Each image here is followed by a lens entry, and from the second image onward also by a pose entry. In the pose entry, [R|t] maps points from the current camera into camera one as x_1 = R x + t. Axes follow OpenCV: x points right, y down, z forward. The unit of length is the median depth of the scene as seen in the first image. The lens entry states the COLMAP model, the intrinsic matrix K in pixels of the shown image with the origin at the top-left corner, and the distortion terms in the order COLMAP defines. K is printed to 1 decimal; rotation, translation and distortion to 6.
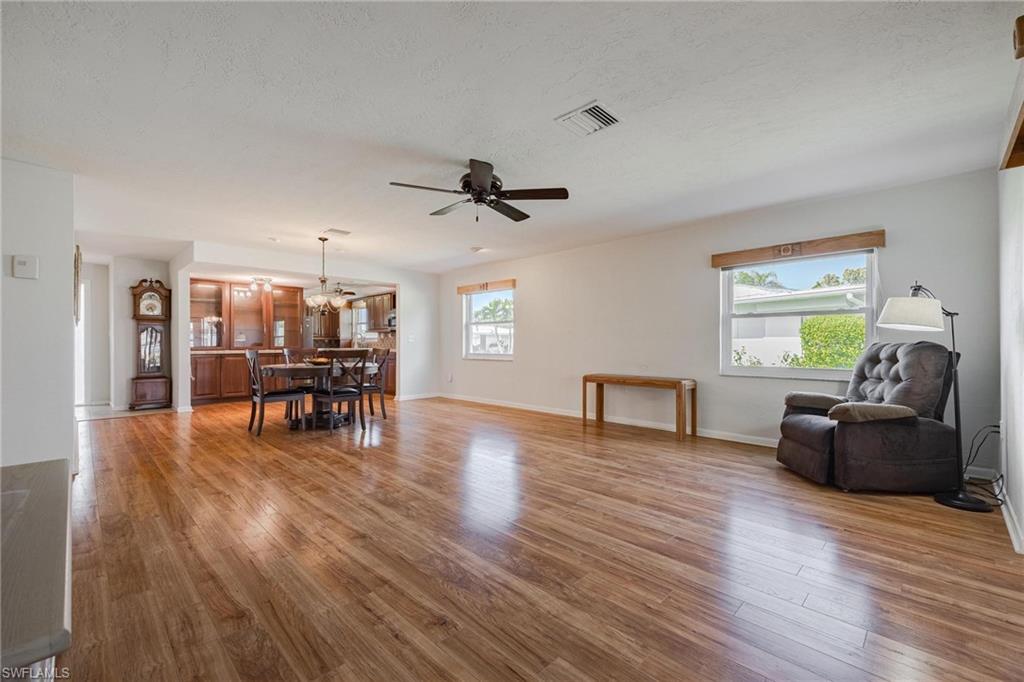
lens RADIAL K [[425.5, 0, 523.1], [0, 425.5, 344.5], [0, 0, 1]] dist [0.009715, -0.000068]
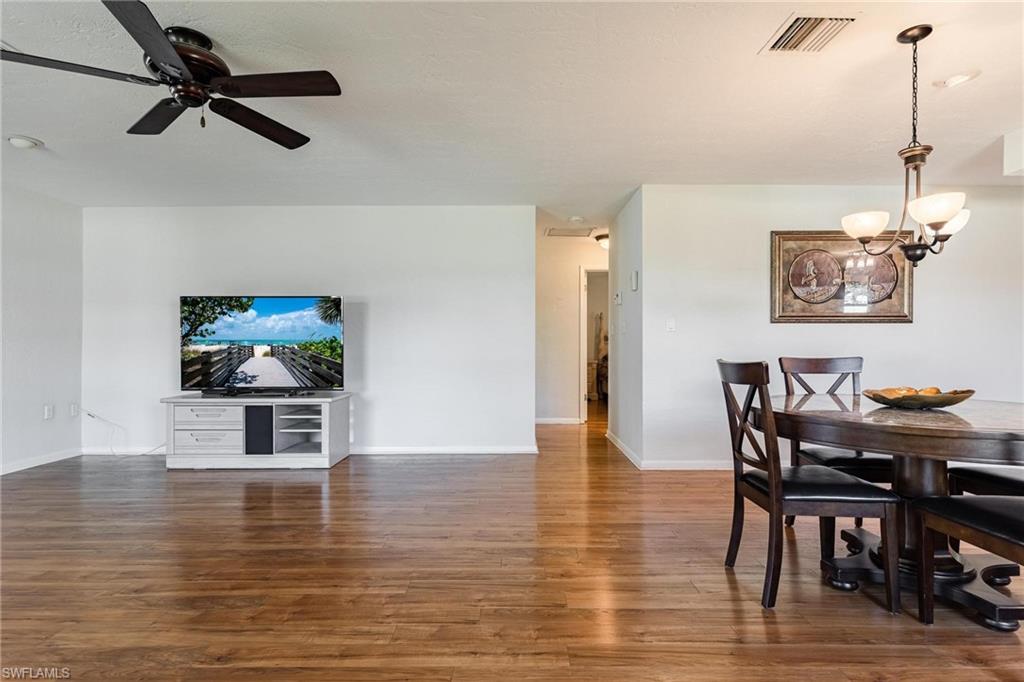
lens RADIAL K [[536.8, 0, 514.3], [0, 536.8, 341.3], [0, 0, 1]] dist [0.001012, 0.000544]
pose [[-0.722223, -0.005646, -0.691637, 0.091475], [-0.001948, 0.999979, -0.006130, -0.002338], [0.691658, -0.003080, -0.722219, 1.959474]]
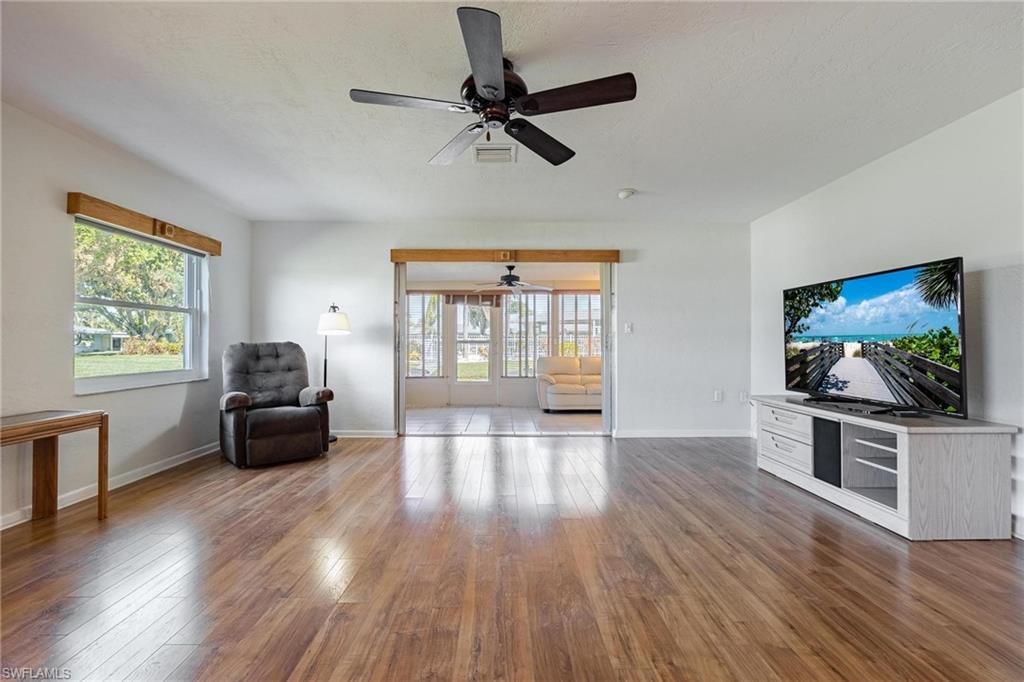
lens RADIAL K [[447.4, 0, 506.9], [0, 447.4, 340.2], [0, 0, 1]] dist [-0.002041, 0.000030]
pose [[-0.702368, 0.007046, 0.711780, -0.632026], [0.004099, 0.999974, -0.005854, -0.000441], [-0.711803, -0.001194, -0.702379, 1.562022]]
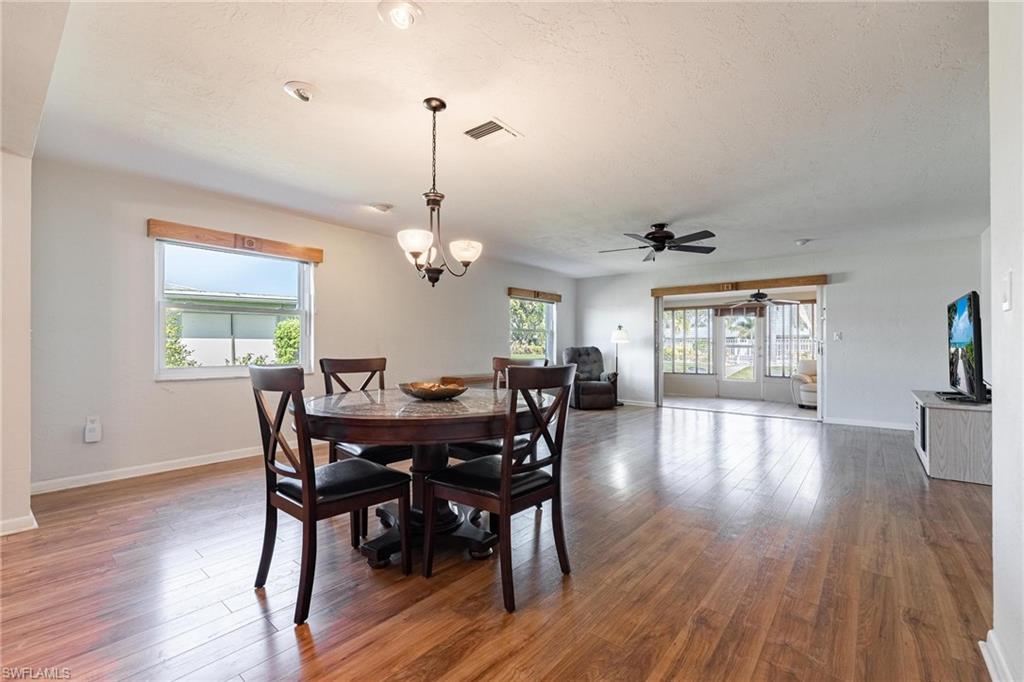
lens RADIAL K [[442.2, 0, 512.0], [0, 442.2, 341.0], [0, 0, 1]] dist [0.001102, 0.000076]
pose [[-0.081588, 0.013206, 0.996579, -1.663093], [0.000913, 0.999913, -0.013175, -0.005220], [-0.996666, -0.000165, -0.081593, 1.734490]]
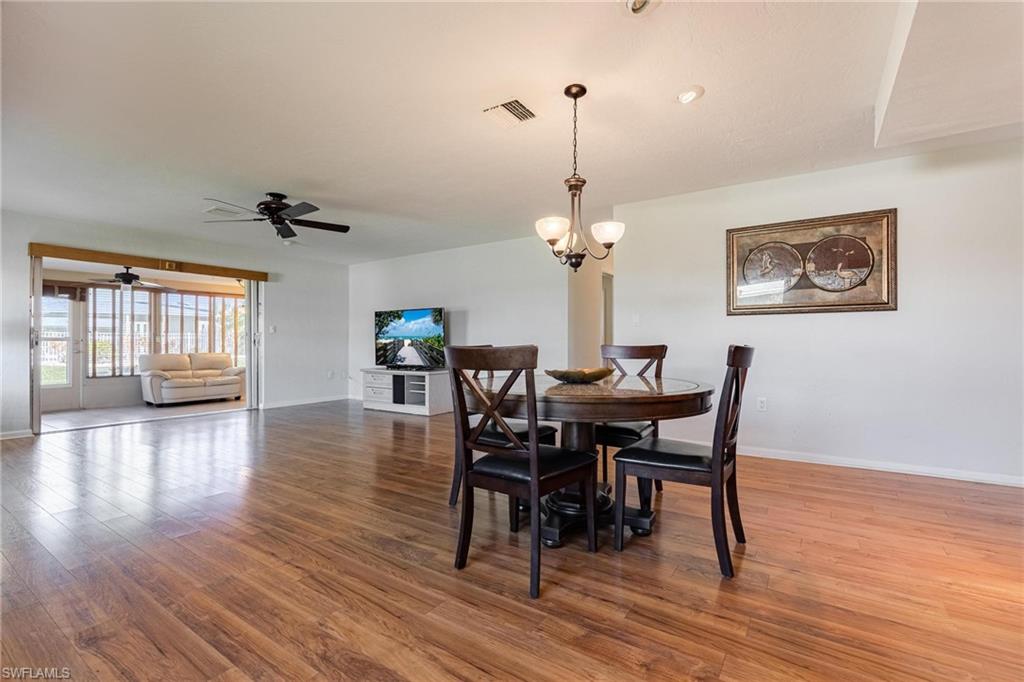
lens RADIAL K [[448.0, 0, 521.6], [0, 448.0, 341.4], [0, 0, 1]] dist [-0.011256, -0.000030]
pose [[-0.982262, 0.004211, -0.187467, -0.600715], [0.003672, 0.999988, 0.003223, 0.005612], [0.187478, 0.002477, -0.982266, 2.559149]]
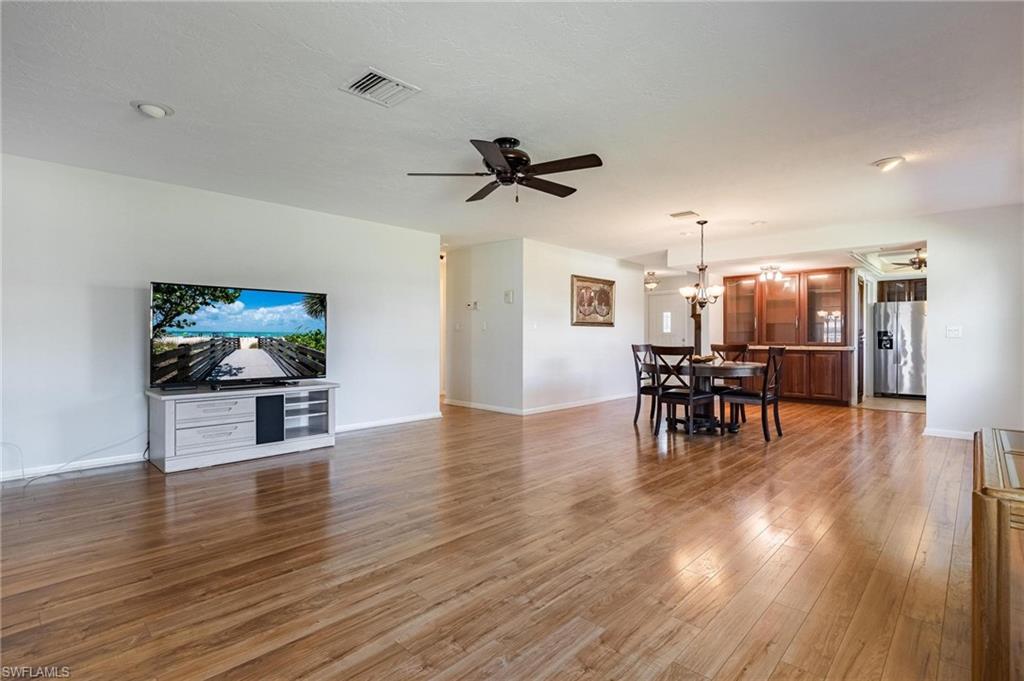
lens RADIAL K [[499.0, 0, 516.5], [0, 499.0, 333.3], [0, 0, 1]] dist [-0.002424, -0.000271]
pose [[0.013652, -0.006469, -0.999886, 1.019918], [-0.007894, 0.999947, -0.006577, -0.007385], [0.999876, 0.007983, 0.013601, 1.080553]]
